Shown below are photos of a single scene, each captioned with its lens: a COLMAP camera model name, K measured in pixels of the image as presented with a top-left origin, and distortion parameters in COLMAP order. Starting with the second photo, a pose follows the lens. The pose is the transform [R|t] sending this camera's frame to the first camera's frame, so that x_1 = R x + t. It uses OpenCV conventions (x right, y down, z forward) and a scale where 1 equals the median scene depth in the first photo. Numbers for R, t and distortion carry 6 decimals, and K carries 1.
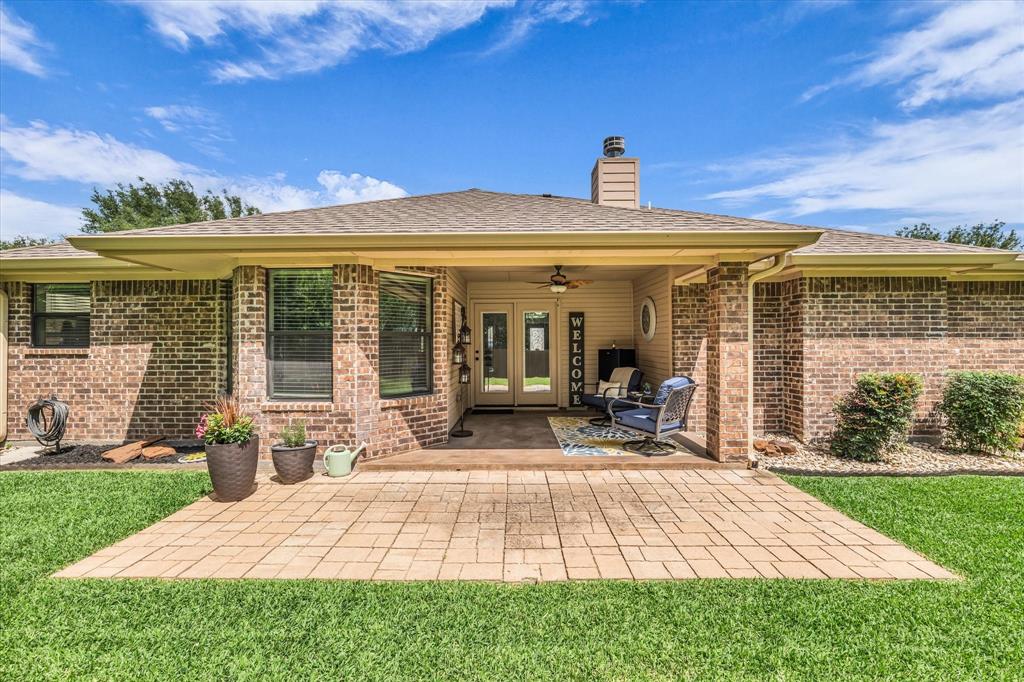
lens RADIAL K [[420.4, 0, 512.9], [0, 420.4, 344.0], [0, 0, 1]] dist [-0.011780, 0.000184]
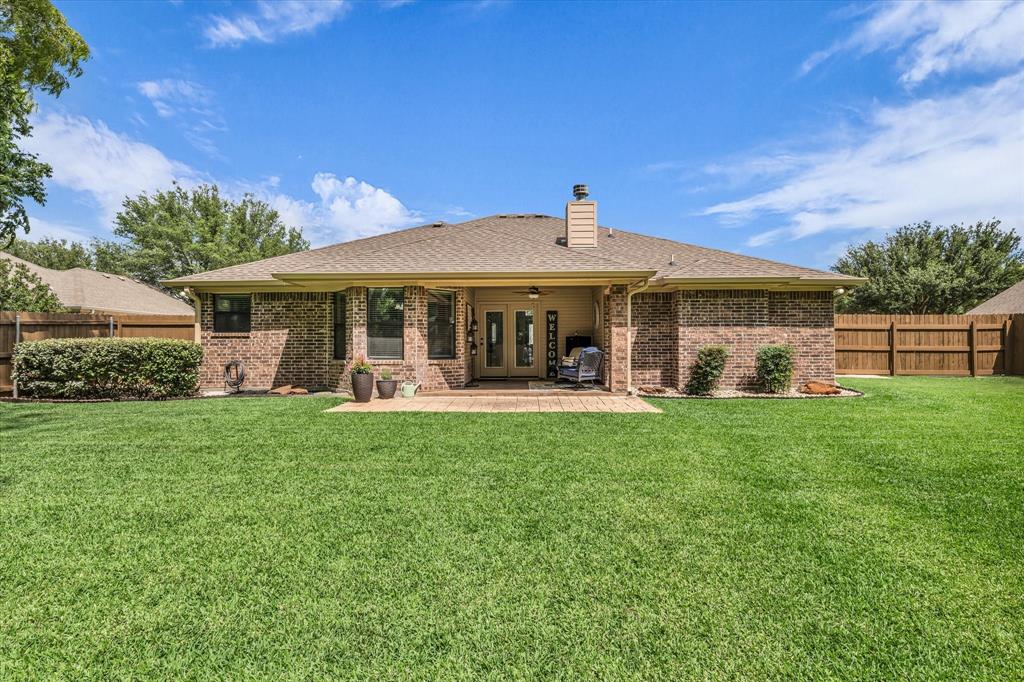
lens RADIAL K [[493.1, 0, 512.0], [0, 493.1, 341.0], [0, 0, 1]] dist [-0.000562, 0.000026]
pose [[0.999653, 0.001167, -0.026332, 0.088464], [-0.001458, 0.999938, -0.011023, 0.064574], [0.026317, 0.011058, 0.999592, -0.963168]]
